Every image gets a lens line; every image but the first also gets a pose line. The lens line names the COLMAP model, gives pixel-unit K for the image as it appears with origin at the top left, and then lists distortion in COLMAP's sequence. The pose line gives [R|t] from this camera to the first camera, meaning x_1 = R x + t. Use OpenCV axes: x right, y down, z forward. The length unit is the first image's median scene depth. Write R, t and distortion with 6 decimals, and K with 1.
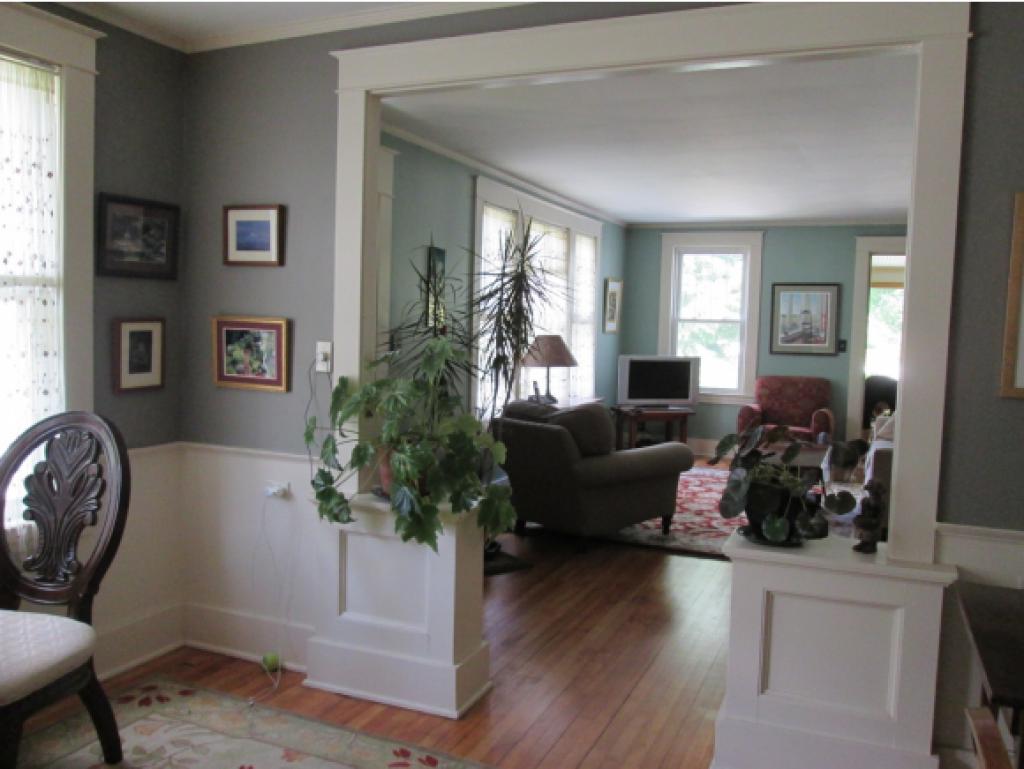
lens RADIAL K [[857.4, 0, 506.9], [0, 857.4, 381.9], [0, 0, 1]] dist [-0.045439, 0.019400]
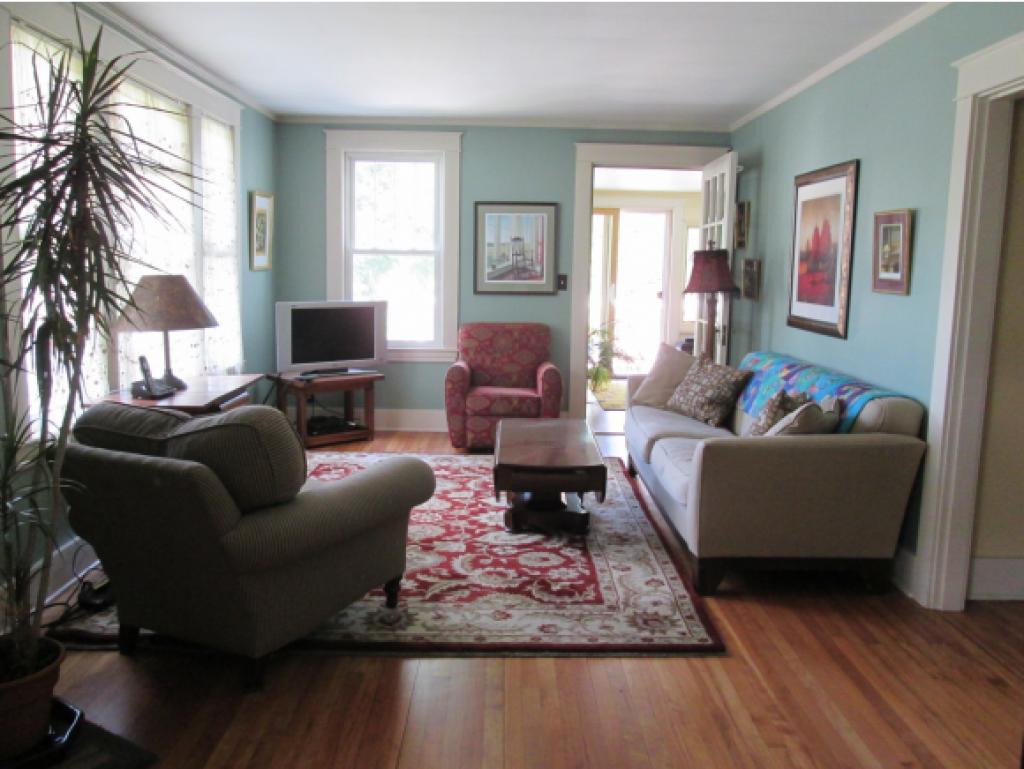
lens RADIAL K [[857.4, 0, 506.9], [0, 857.4, 381.9], [0, 0, 1]] dist [-0.045439, 0.019400]
pose [[0.913999, -0.065424, 0.400407, 0.019990], [0.035742, 0.996060, 0.081162, -0.016267], [-0.404140, -0.059871, 0.912736, 0.284679]]
